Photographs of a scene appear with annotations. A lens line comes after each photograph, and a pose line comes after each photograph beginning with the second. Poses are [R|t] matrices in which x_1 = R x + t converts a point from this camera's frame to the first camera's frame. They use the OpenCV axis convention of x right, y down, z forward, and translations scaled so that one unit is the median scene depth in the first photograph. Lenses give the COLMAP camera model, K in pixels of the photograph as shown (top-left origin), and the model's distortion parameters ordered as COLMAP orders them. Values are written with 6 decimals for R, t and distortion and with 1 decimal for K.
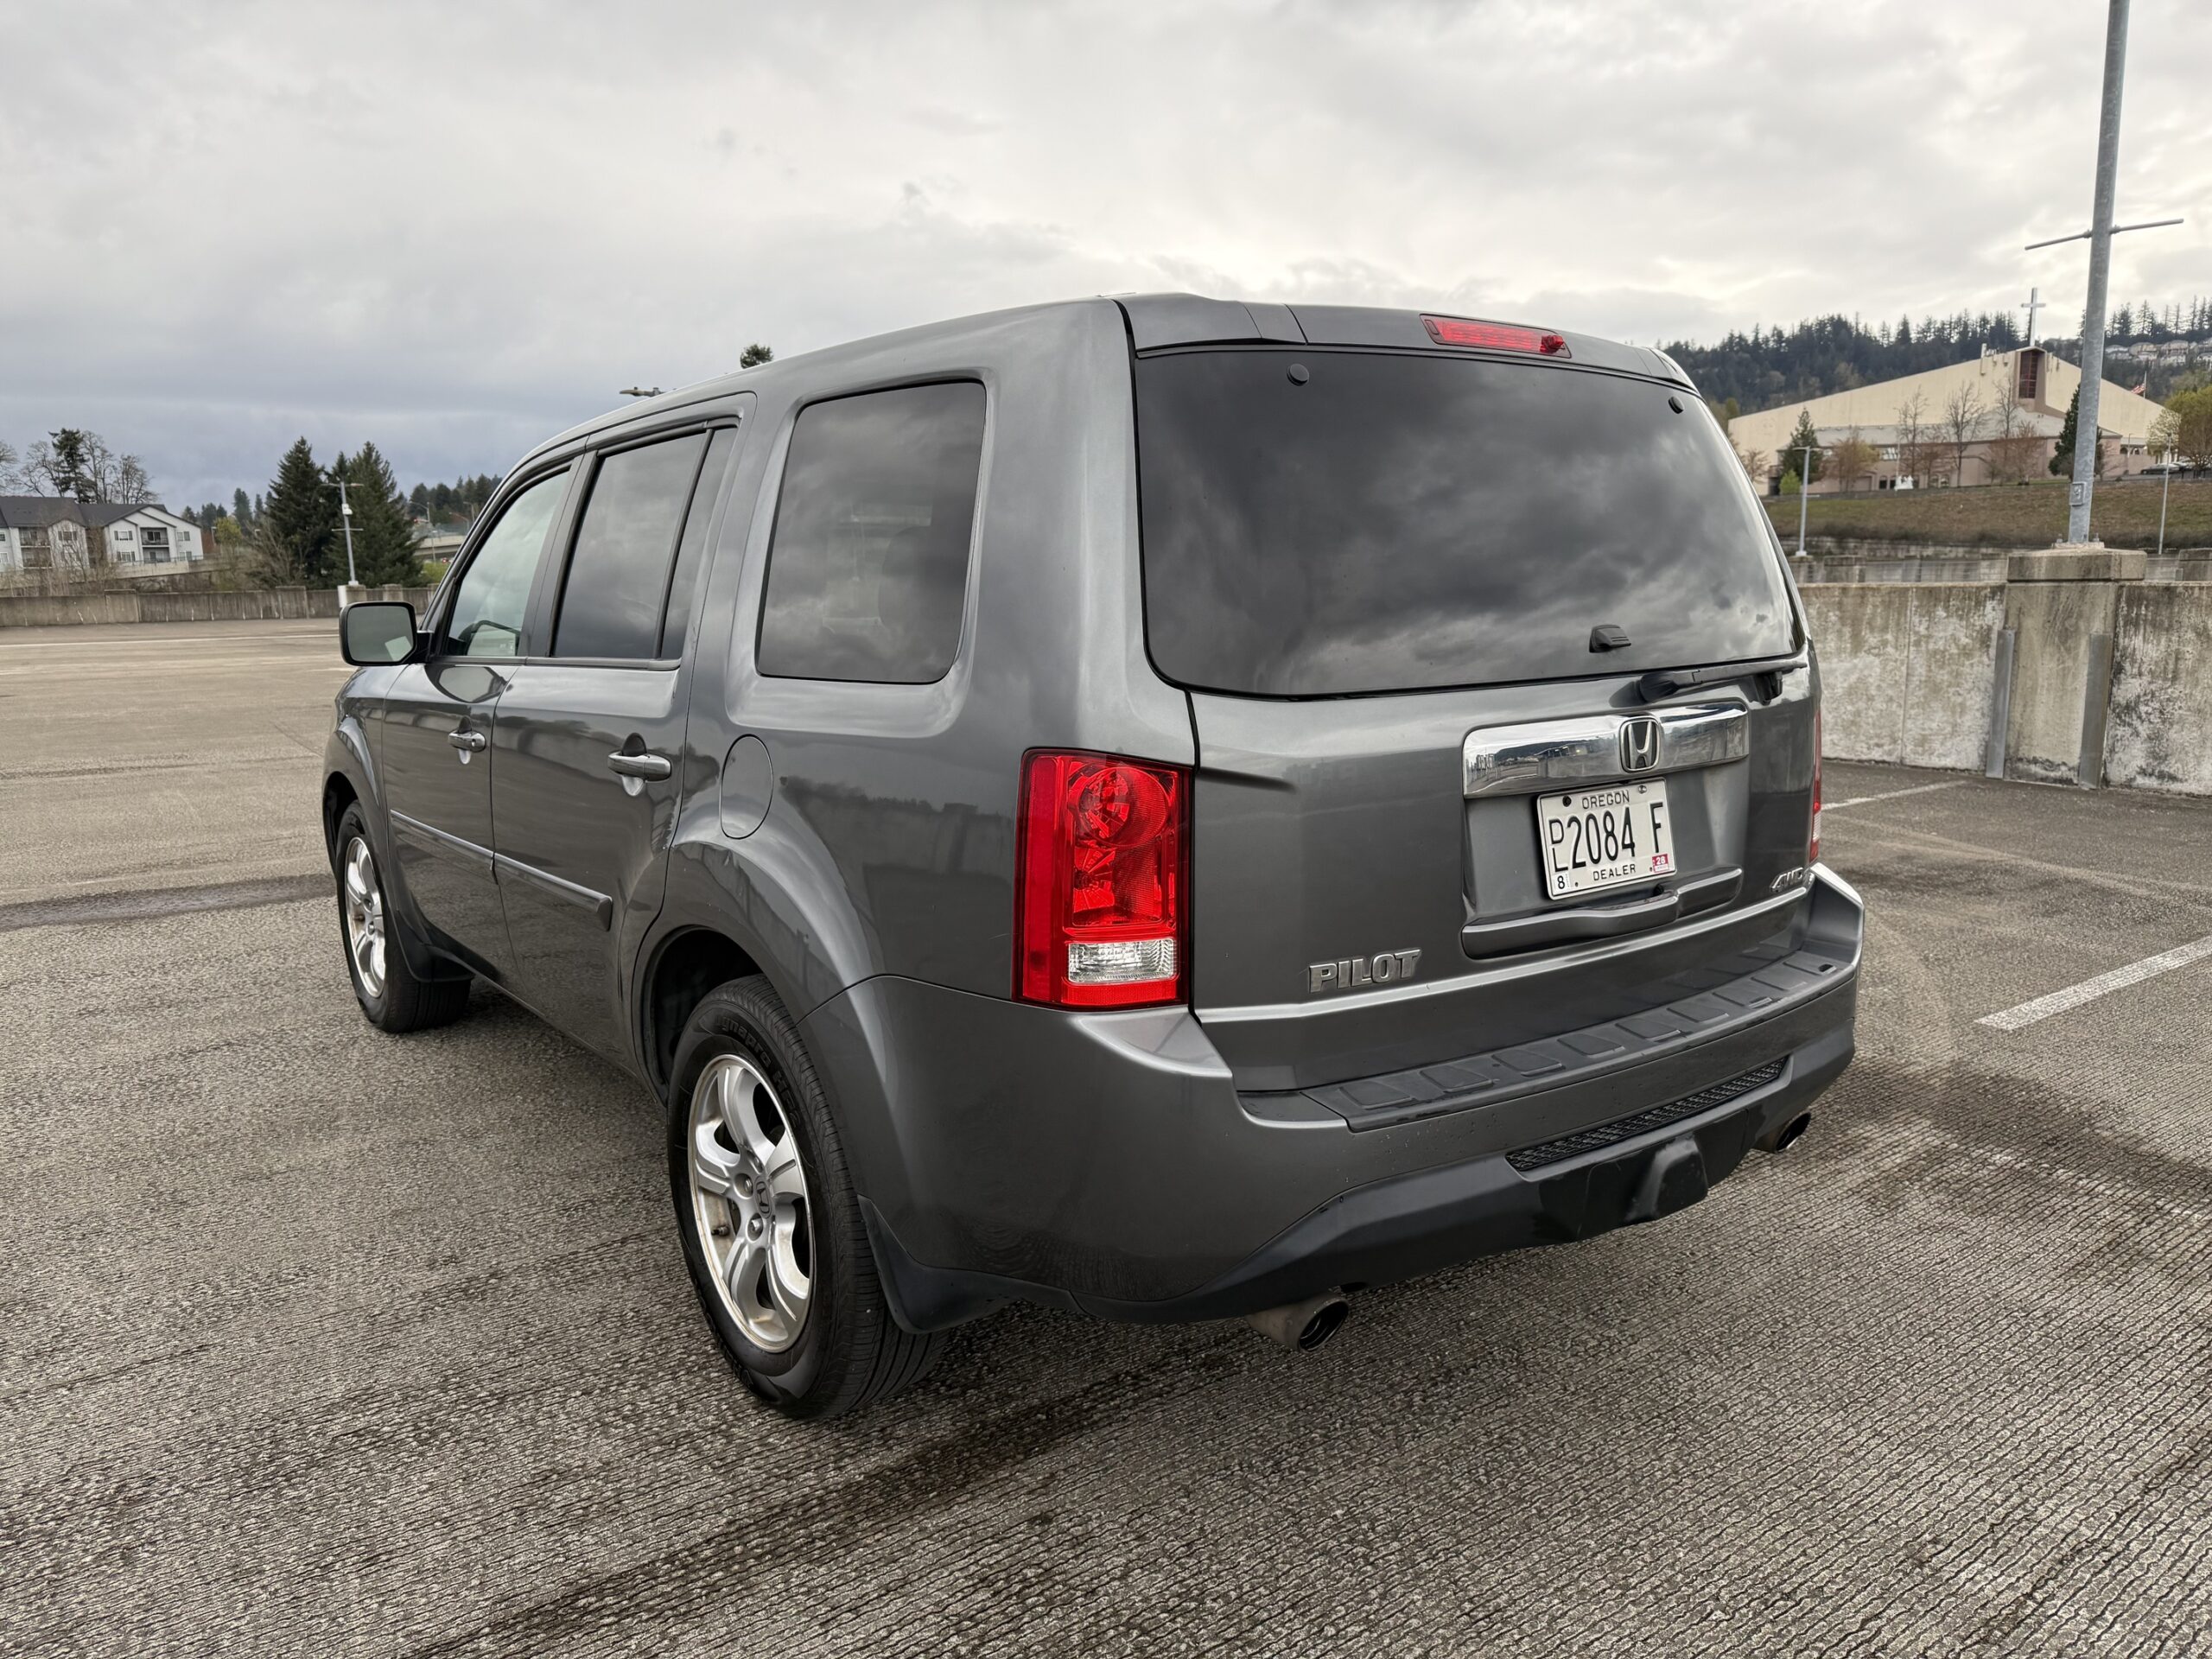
lens RADIAL K [[1597.9, 0, 1098.2], [0, 1597.9, 837.6], [0, 0, 1]] dist [0.005991, -0.024692]
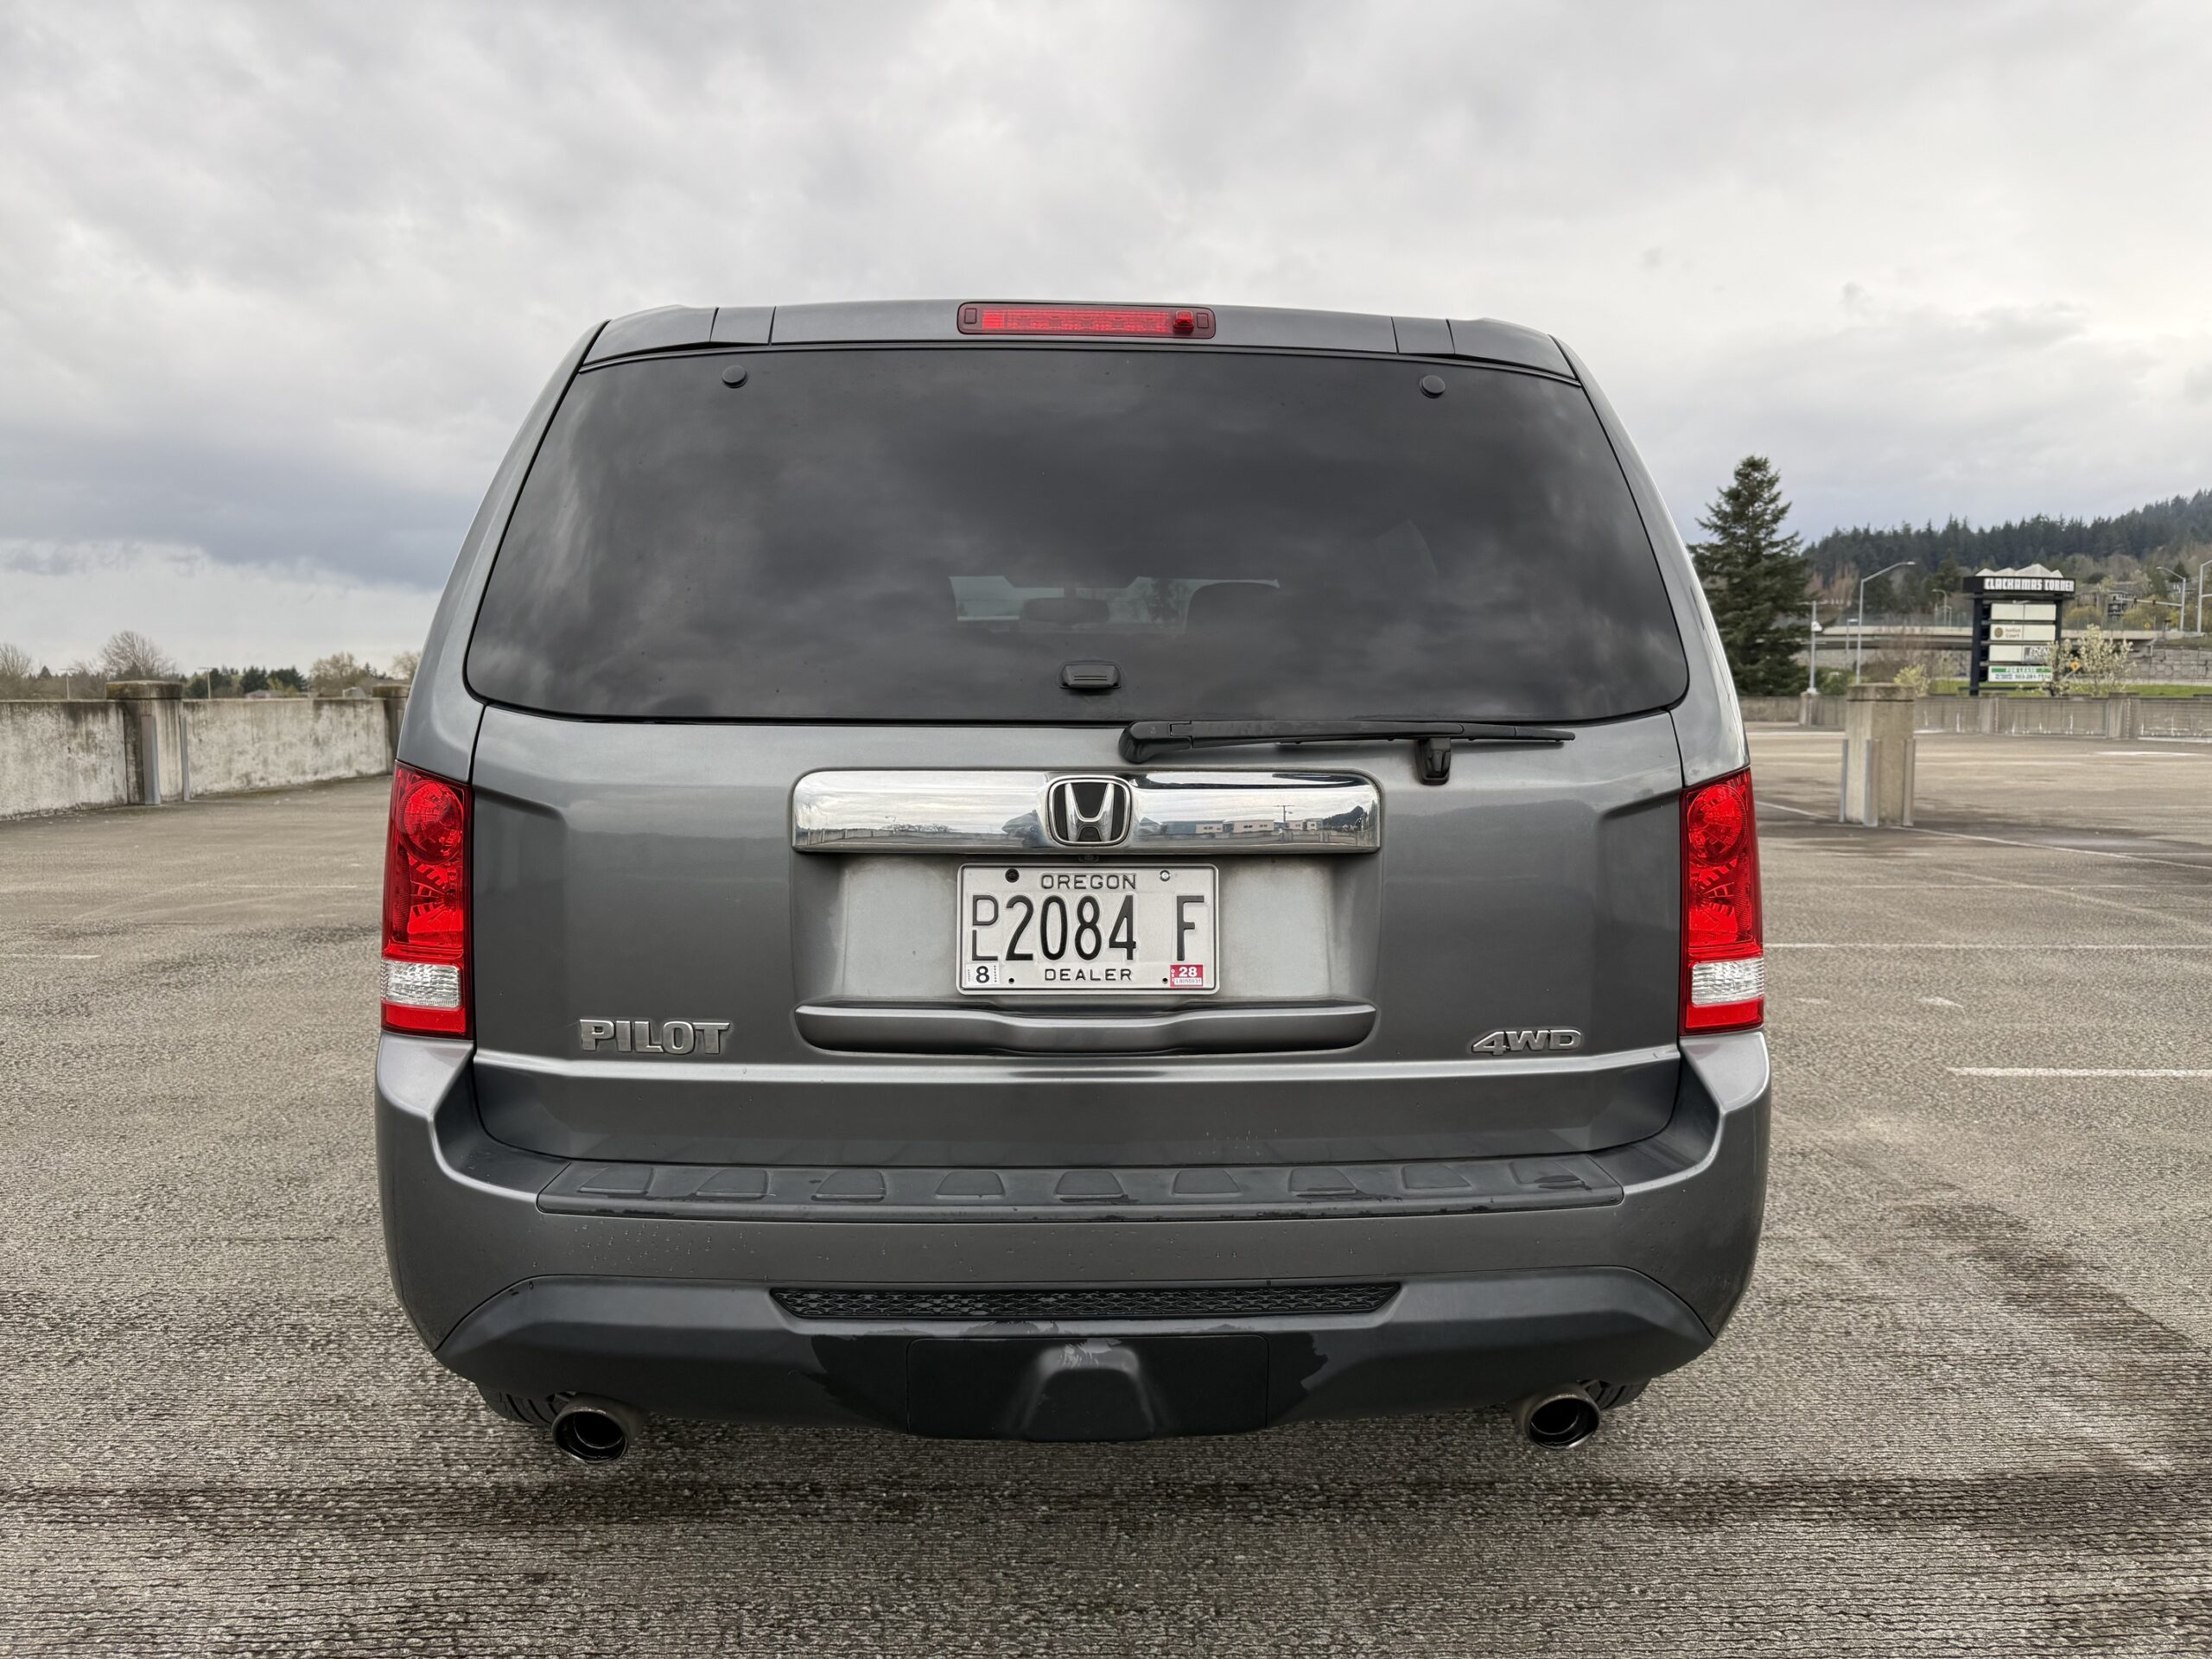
lens RADIAL K [[1597.9, 0, 1113.1], [0, 1597.9, 822.3], [0, 0, 1]] dist [0.005991, -0.024692]
pose [[0.838724, 0.069807, -0.540064, 0.767228], [-0.112001, 0.992660, -0.045630, -0.018364], [0.532915, 0.098759, 0.840386, 0.361633]]
